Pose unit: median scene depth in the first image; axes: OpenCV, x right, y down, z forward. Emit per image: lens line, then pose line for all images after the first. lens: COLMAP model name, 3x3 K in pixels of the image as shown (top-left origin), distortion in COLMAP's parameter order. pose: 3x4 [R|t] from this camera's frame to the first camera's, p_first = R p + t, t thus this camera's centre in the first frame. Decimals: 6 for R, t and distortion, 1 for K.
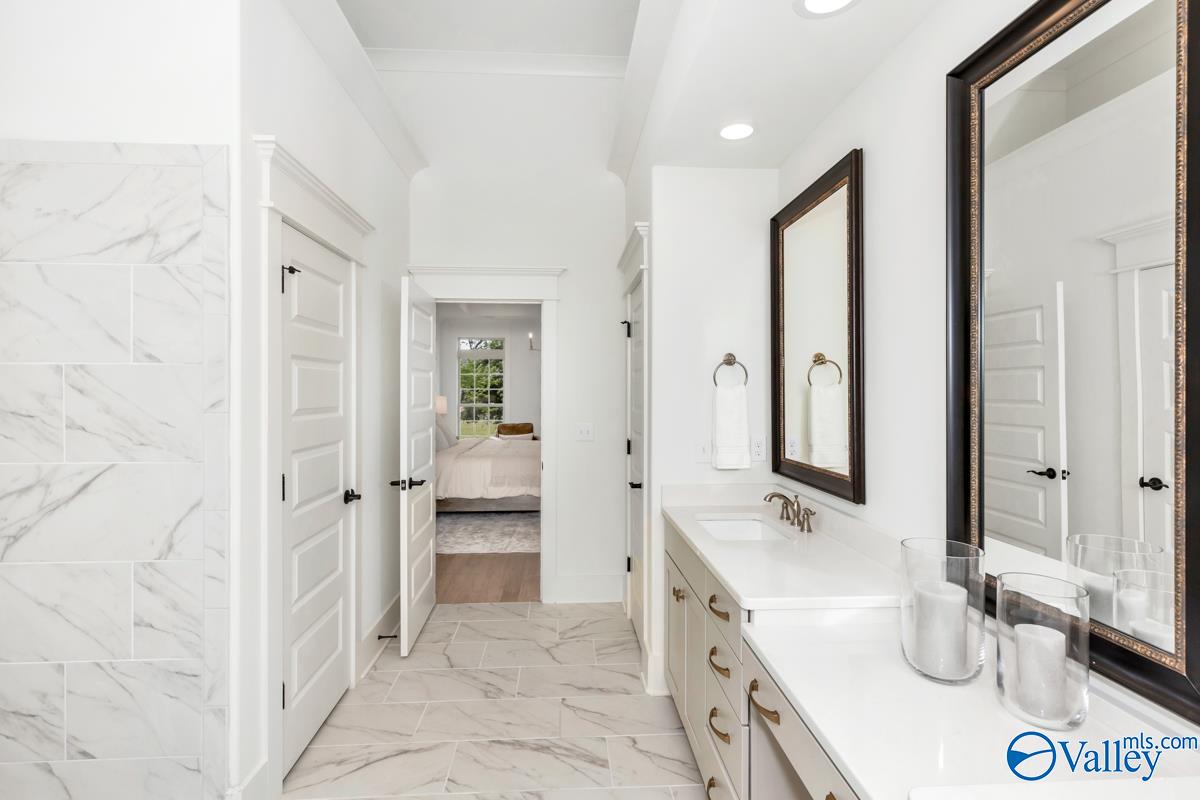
lens RADIAL K [[541.3, 0, 602.6], [0, 541.3, 402.0], [0, 0, 1]] dist [0.000808, -0.001819]
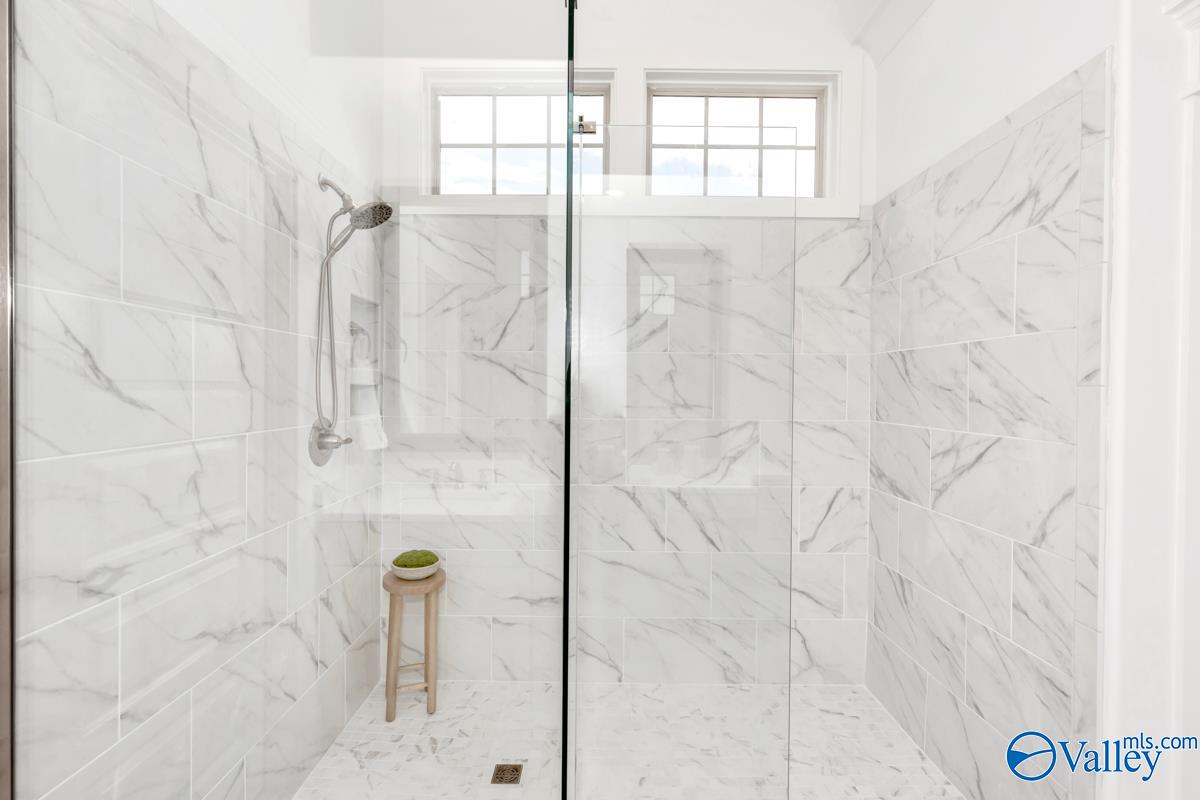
lens RADIAL K [[541.3, 0, 599.2], [0, 541.3, 394.2], [0, 0, 1]] dist [0.000808, -0.001819]
pose [[-0.063879, 0.006709, -0.997935, 0.145663], [-0.012147, 0.999898, 0.007500, 0.035528], [0.997884, 0.012601, -0.063791, 0.319861]]
